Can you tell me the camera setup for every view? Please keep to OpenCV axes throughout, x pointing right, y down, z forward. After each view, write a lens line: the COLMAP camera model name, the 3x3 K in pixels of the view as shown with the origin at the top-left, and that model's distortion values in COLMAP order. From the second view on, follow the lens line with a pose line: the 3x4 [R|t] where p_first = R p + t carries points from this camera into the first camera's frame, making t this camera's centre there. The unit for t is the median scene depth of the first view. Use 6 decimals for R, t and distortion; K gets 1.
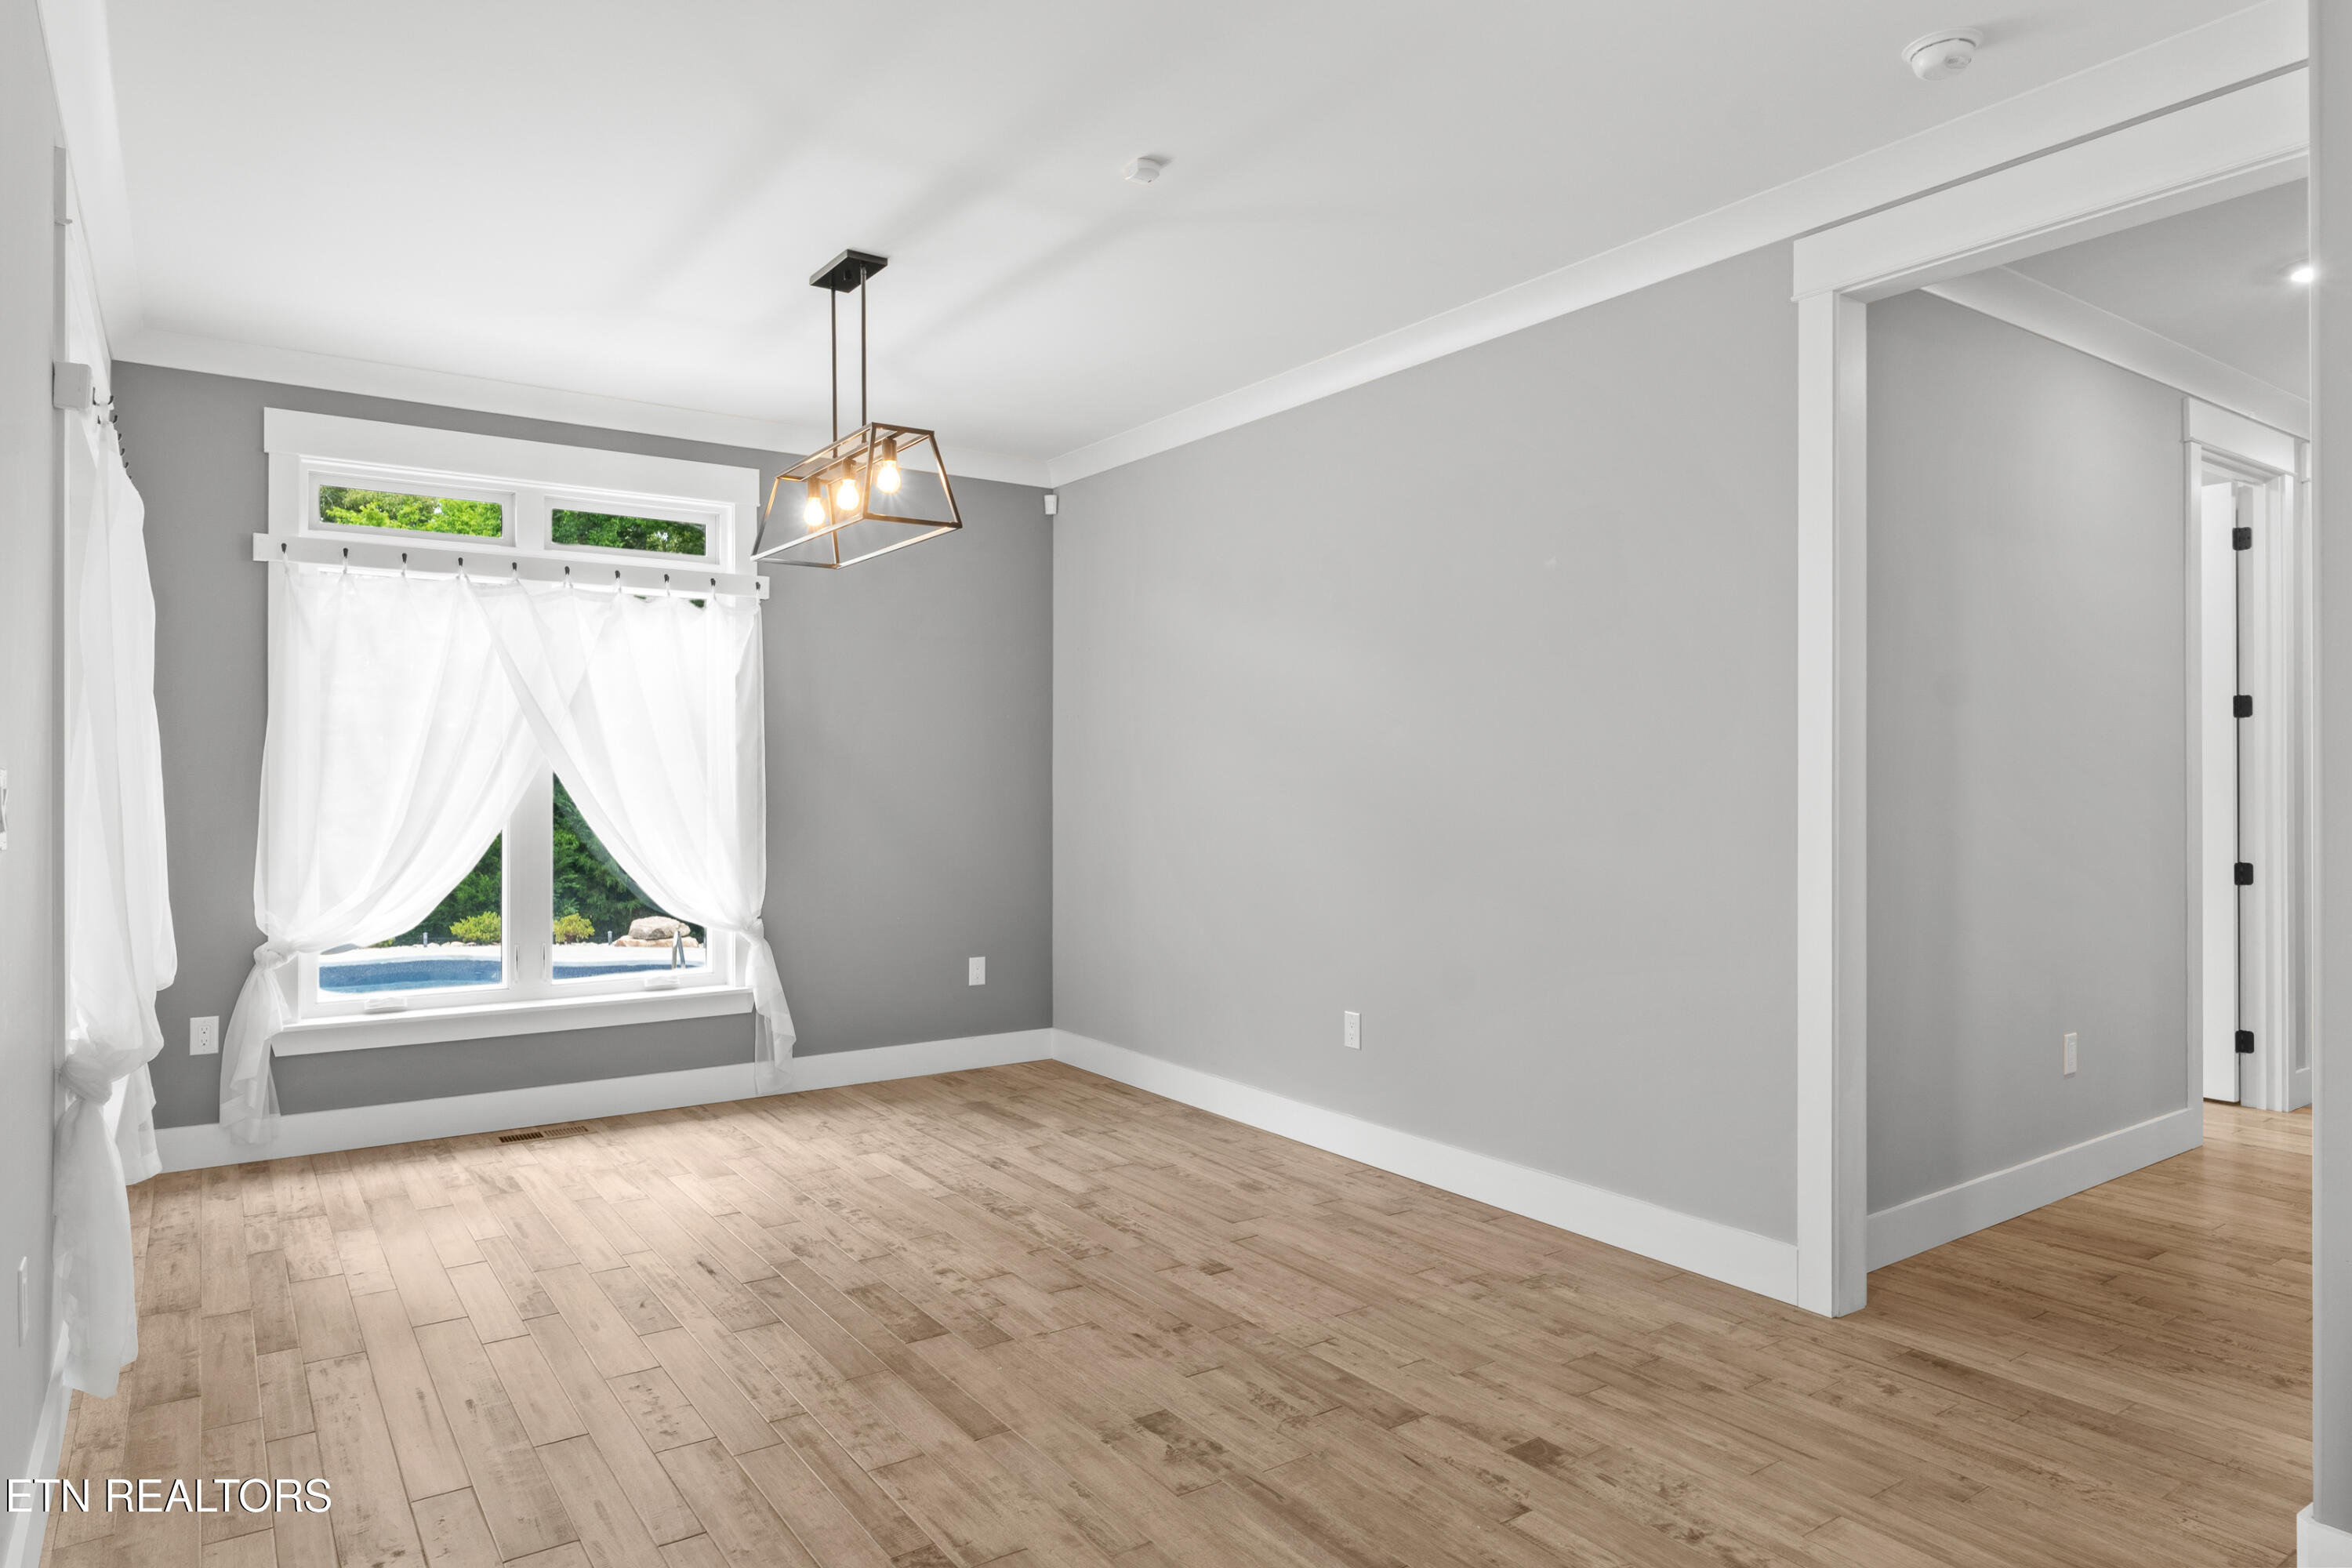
lens RADIAL K [[1388.7, 0, 1176.0], [0, 1388.7, 784.0], [0, 0, 1]] dist [-0.001760, -0.000280]
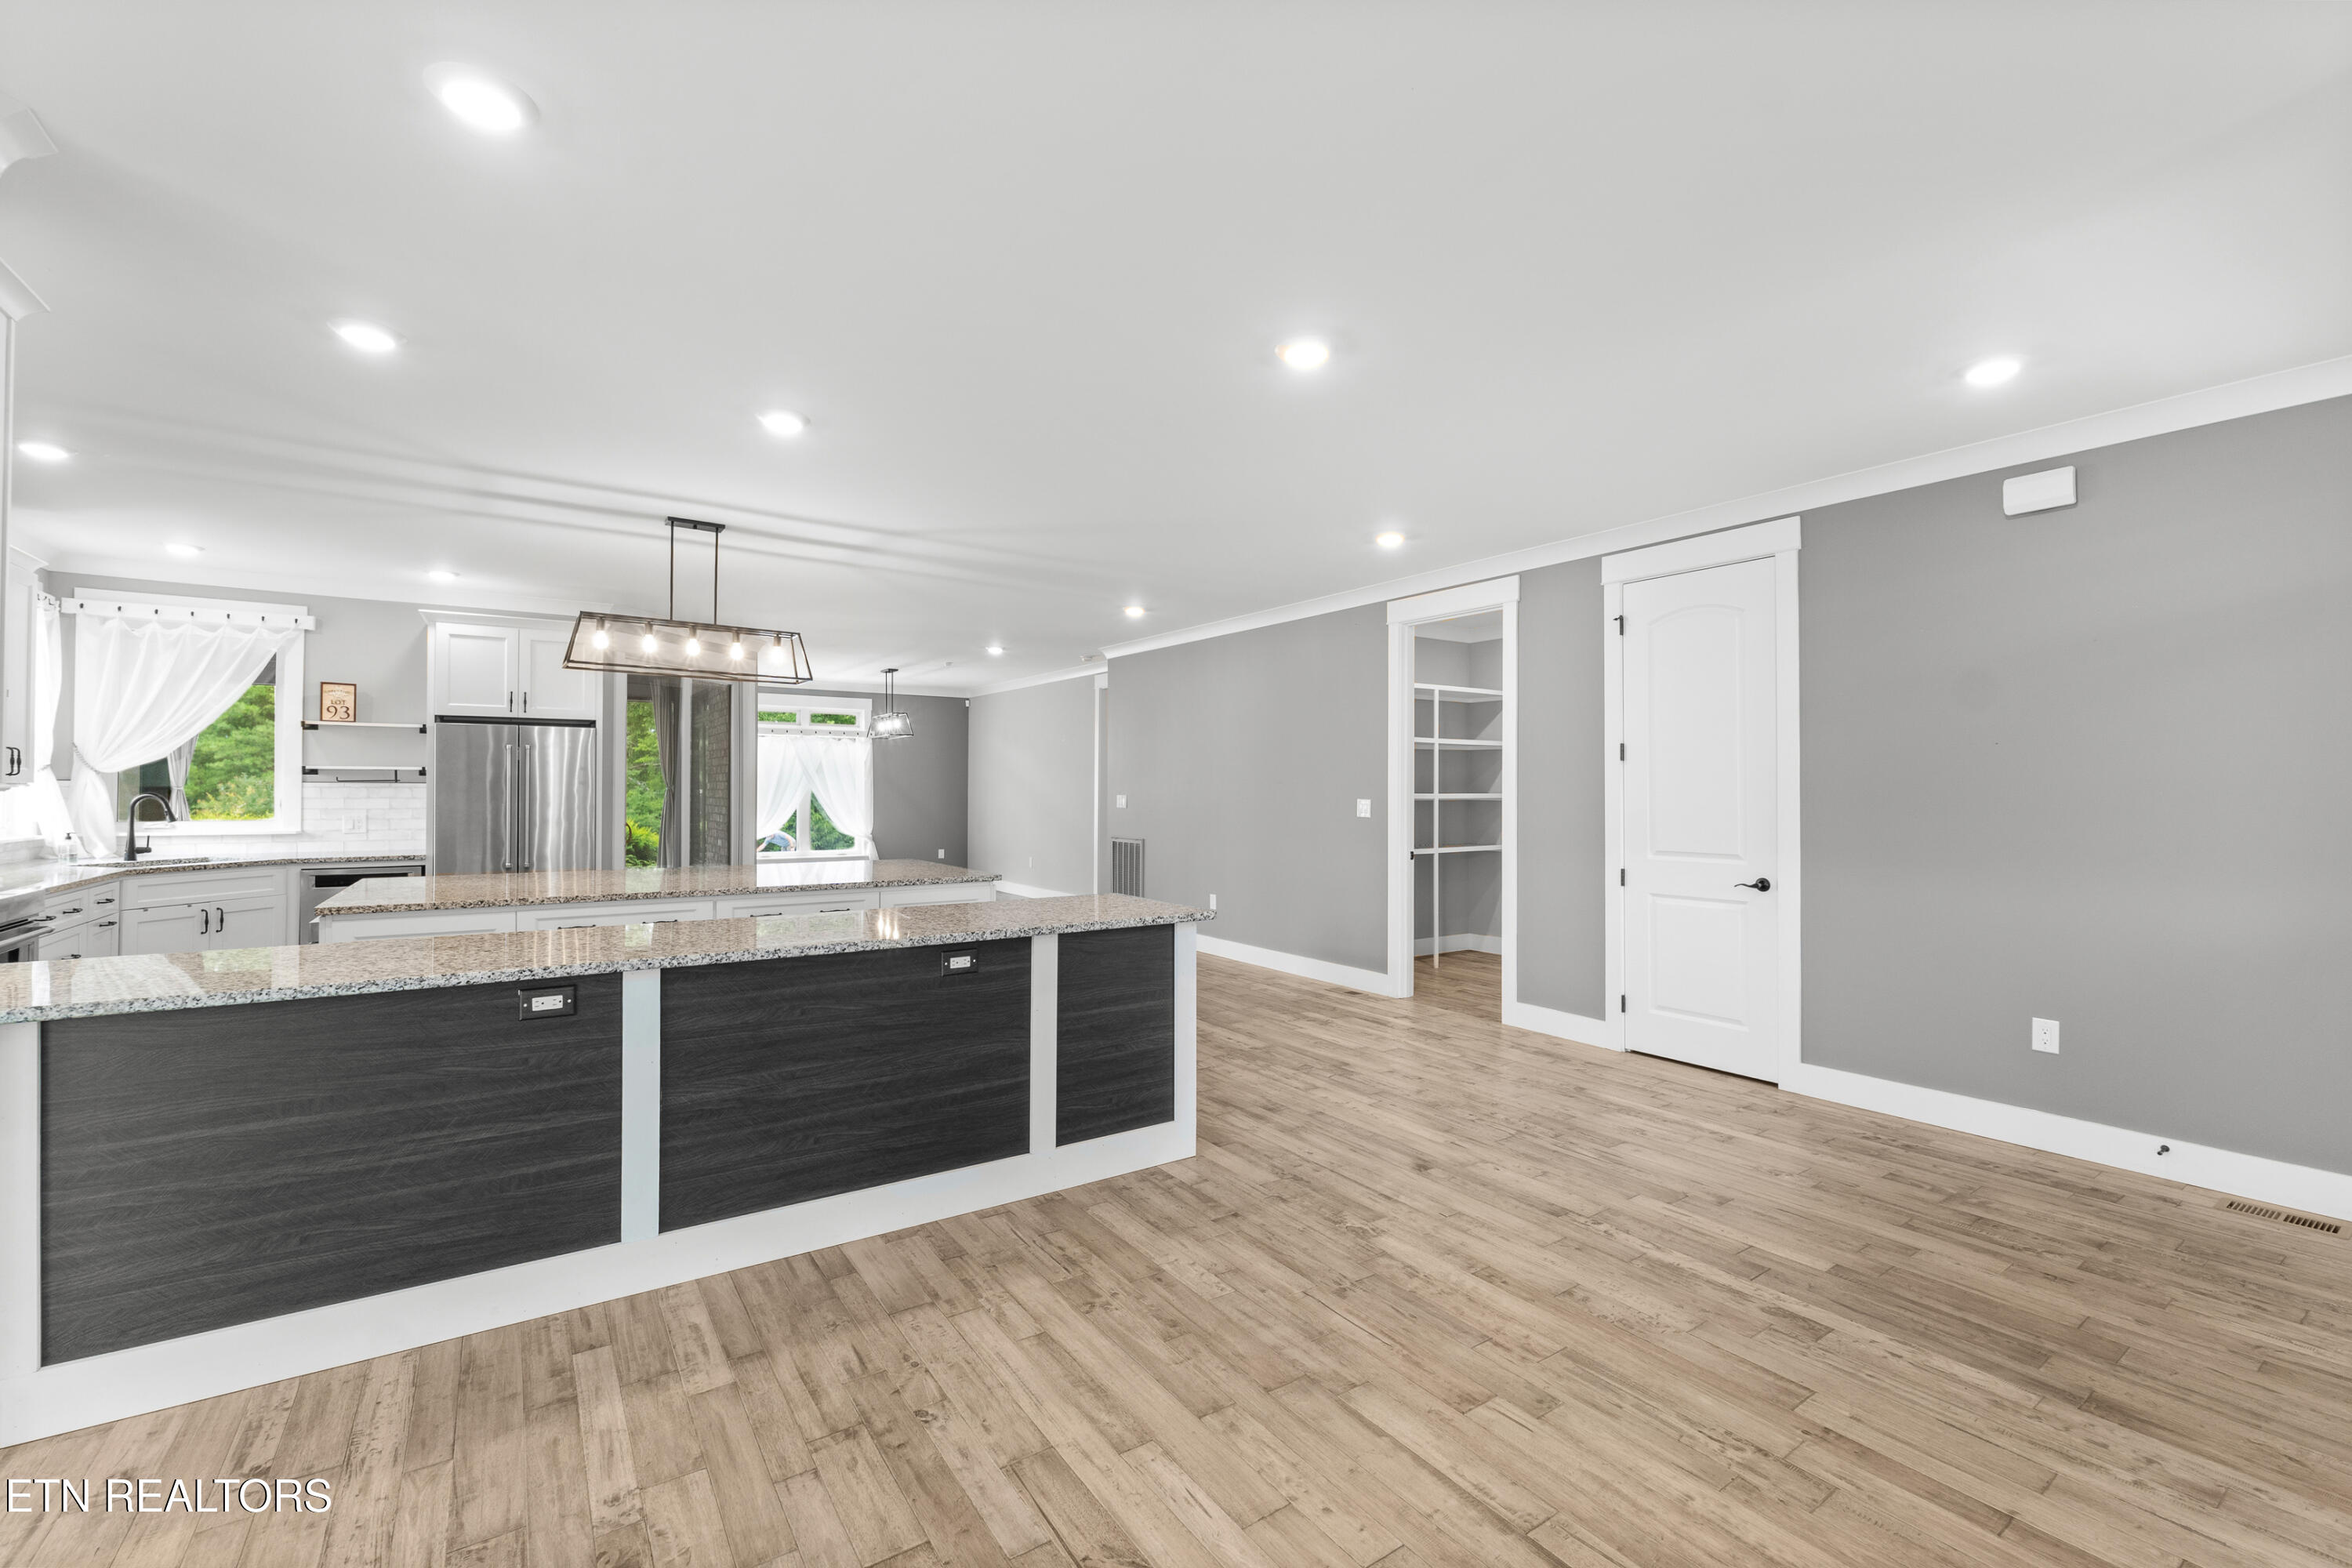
lens RADIAL K [[986.5, 0, 1176.0], [0, 986.5, 784.0], [0, 0, 1]] dist [-0.008304, 0.000046]
pose [[0.999807, 0.005104, -0.018976, 0.771828], [-0.005239, 0.999961, -0.007090, -0.018329], [0.018939, 0.007188, 0.999795, -2.194001]]
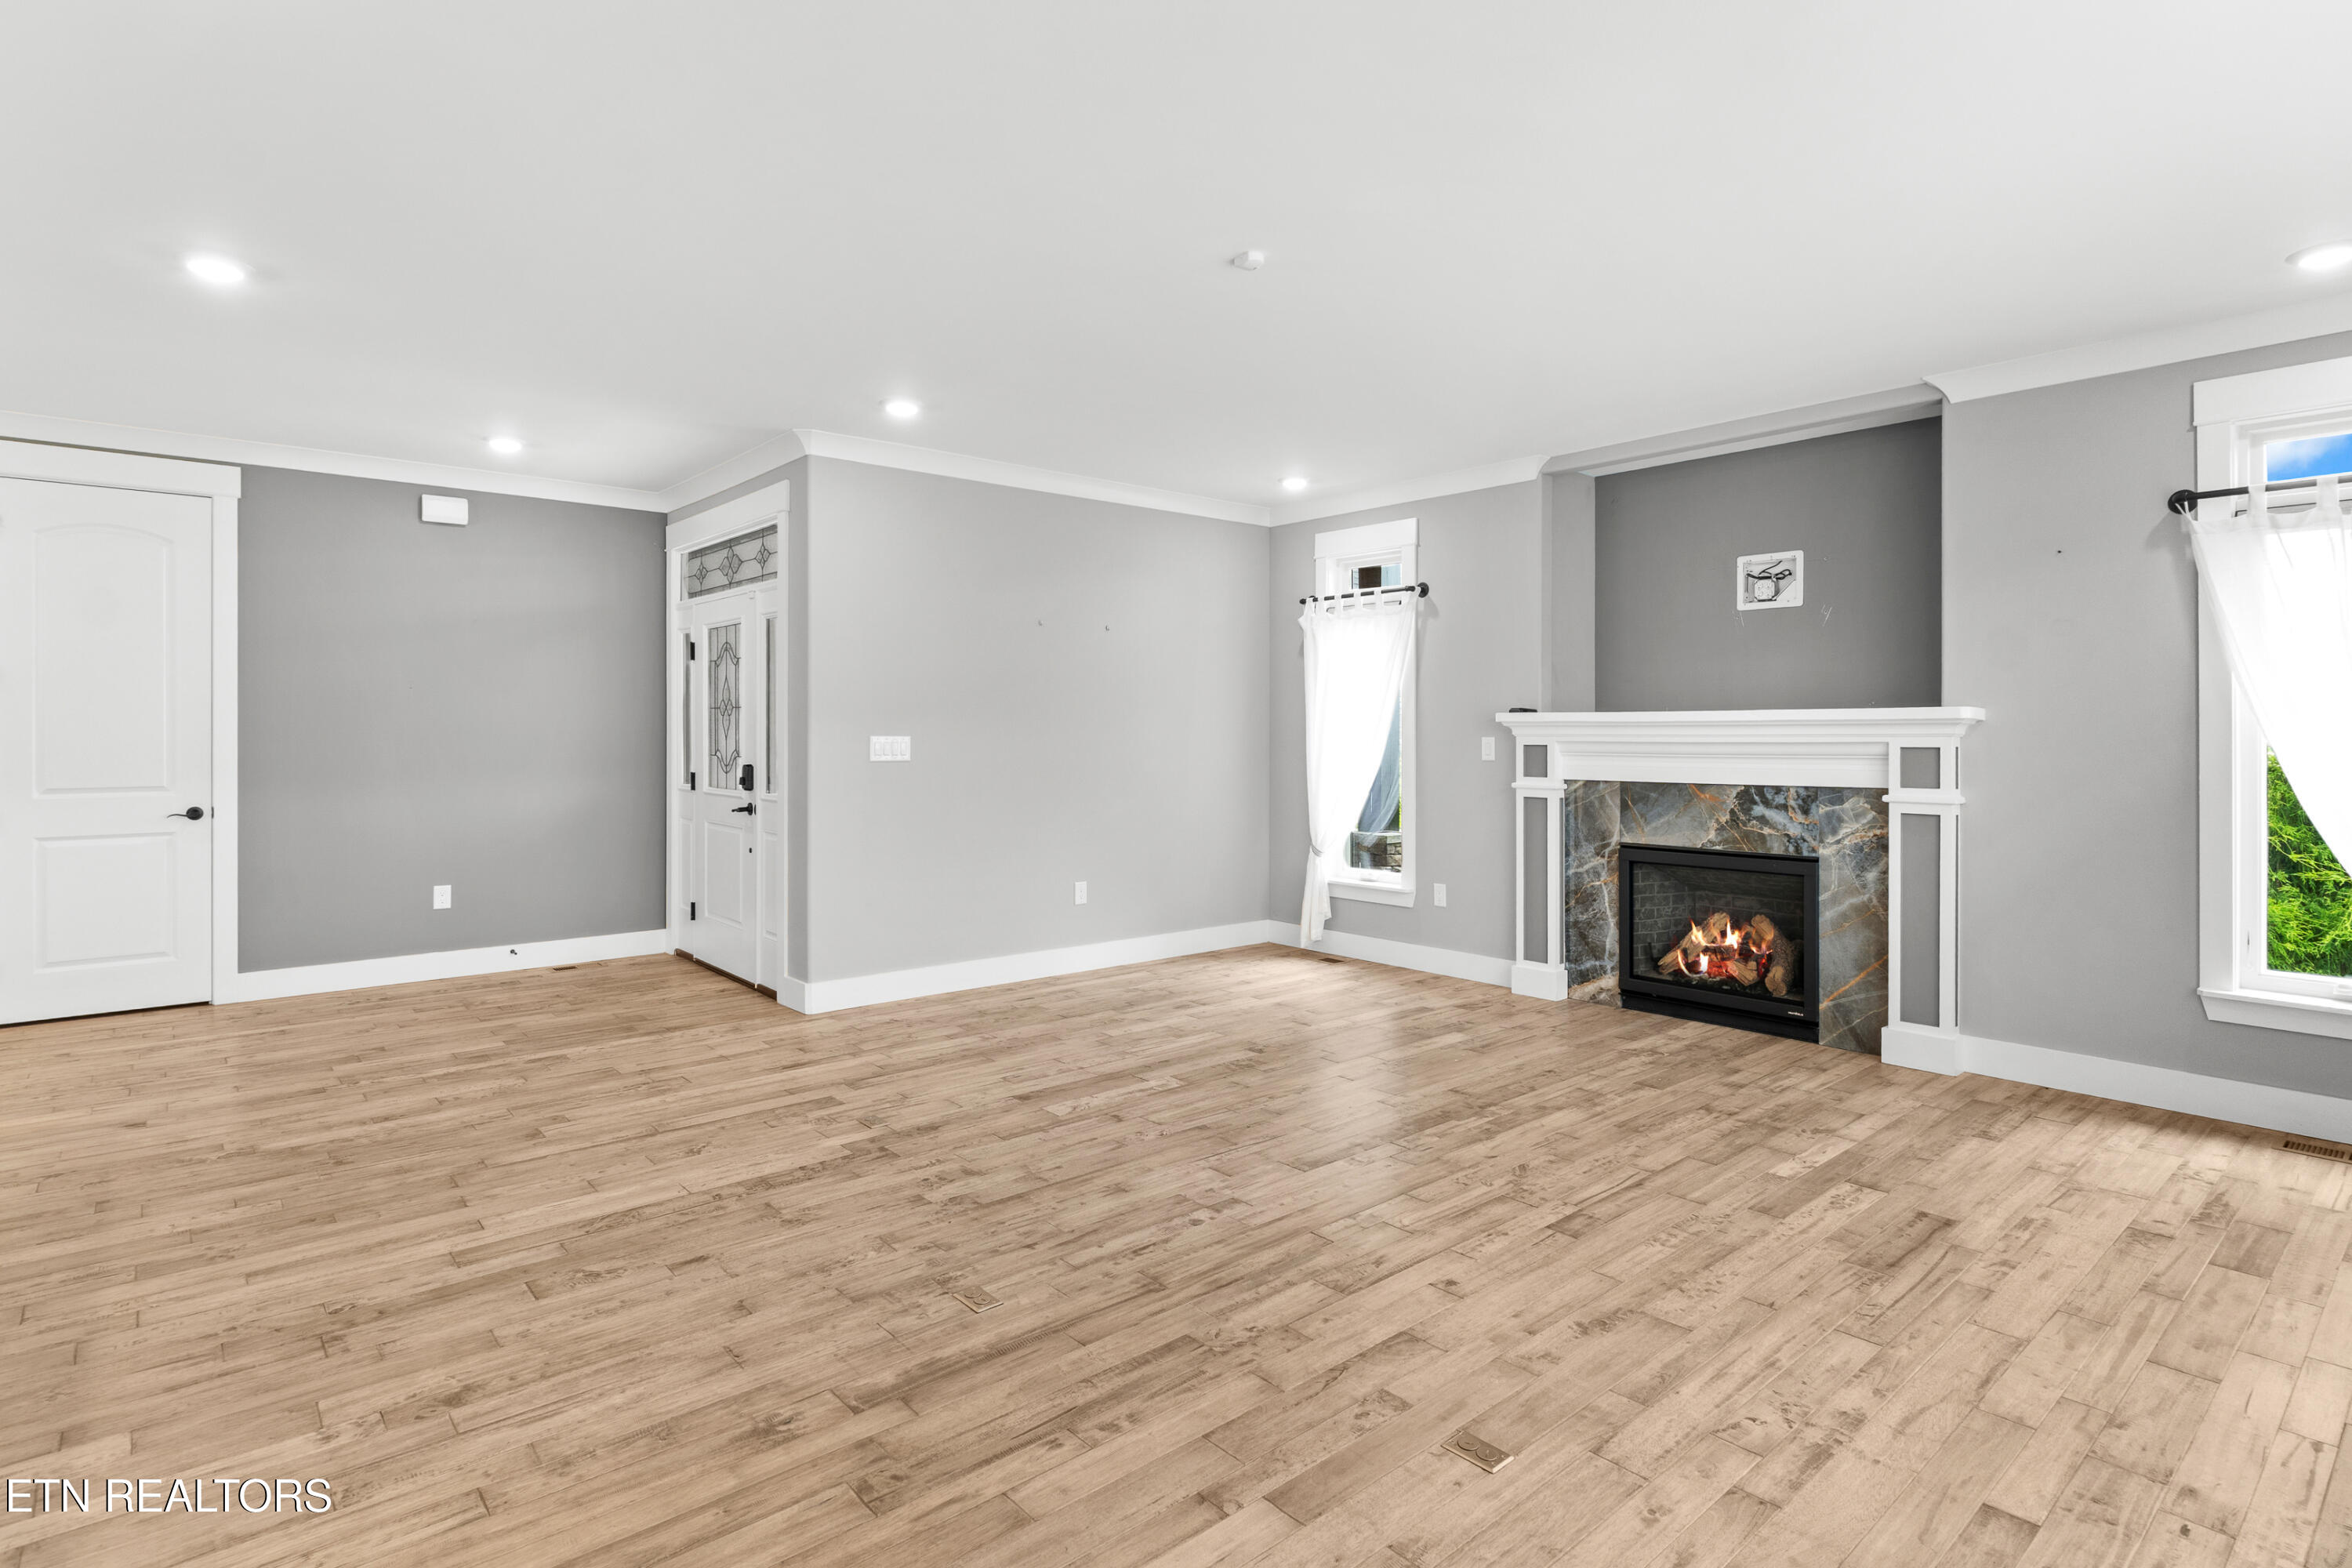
lens RADIAL K [[1180.1, 0, 1188.3], [0, 1180.1, 734.9], [0, 0, 1]] dist [-0.005263, -0.000510]
pose [[-0.106114, 0.001126, 0.994353, -0.247724], [-0.000988, 0.999999, -0.001237, -0.003475], [-0.994353, -0.001114, -0.106113, -2.047343]]
